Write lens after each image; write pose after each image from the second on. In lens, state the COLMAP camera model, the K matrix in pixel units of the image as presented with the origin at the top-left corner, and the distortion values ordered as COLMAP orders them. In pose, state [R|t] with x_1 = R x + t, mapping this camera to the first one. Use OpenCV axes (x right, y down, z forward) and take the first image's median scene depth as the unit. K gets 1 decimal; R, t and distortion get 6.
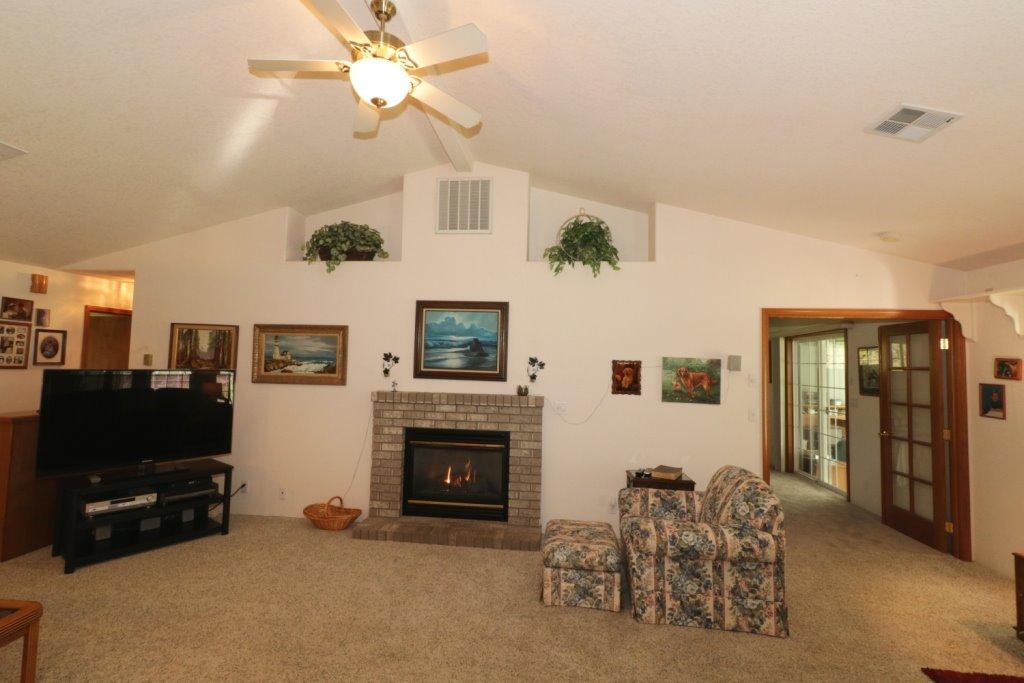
lens RADIAL K [[474.0, 0, 513.3], [0, 474.0, 336.5], [0, 0, 1]] dist [0.003056, 0.000423]
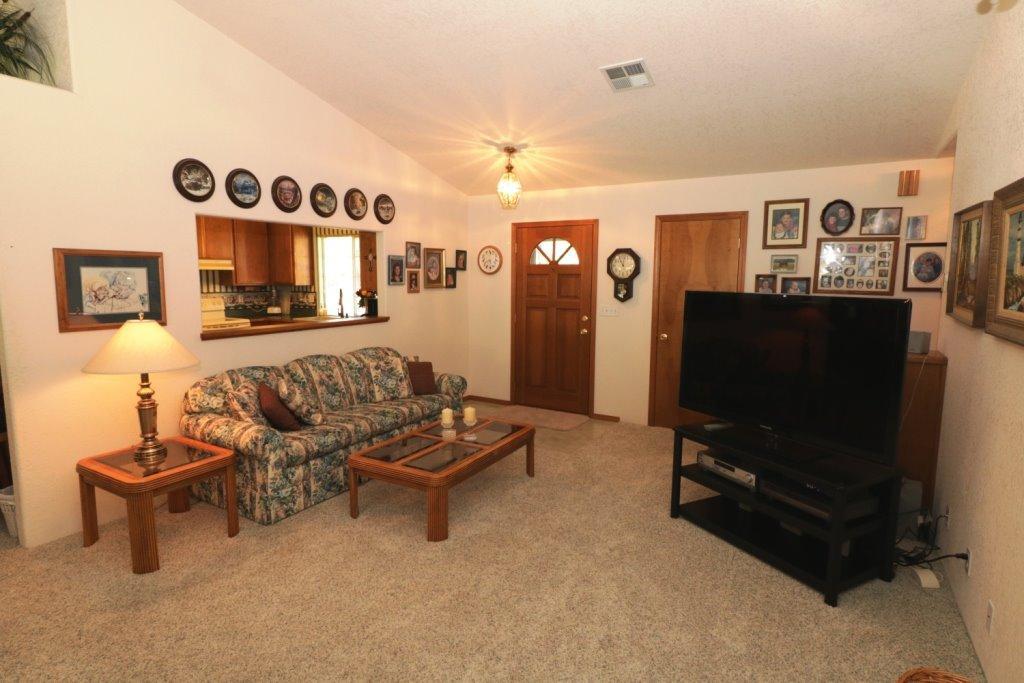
lens RADIAL K [[542.3, 0, 512.0], [0, 542.3, 341.5], [0, 0, 1]] dist [-0.000205, 0.000001]
pose [[-0.413631, 0.087111, -0.906268, 0.075587], [0.037961, 0.996197, 0.078430, 0.053436], [0.909653, -0.001962, -0.415364, 0.857177]]
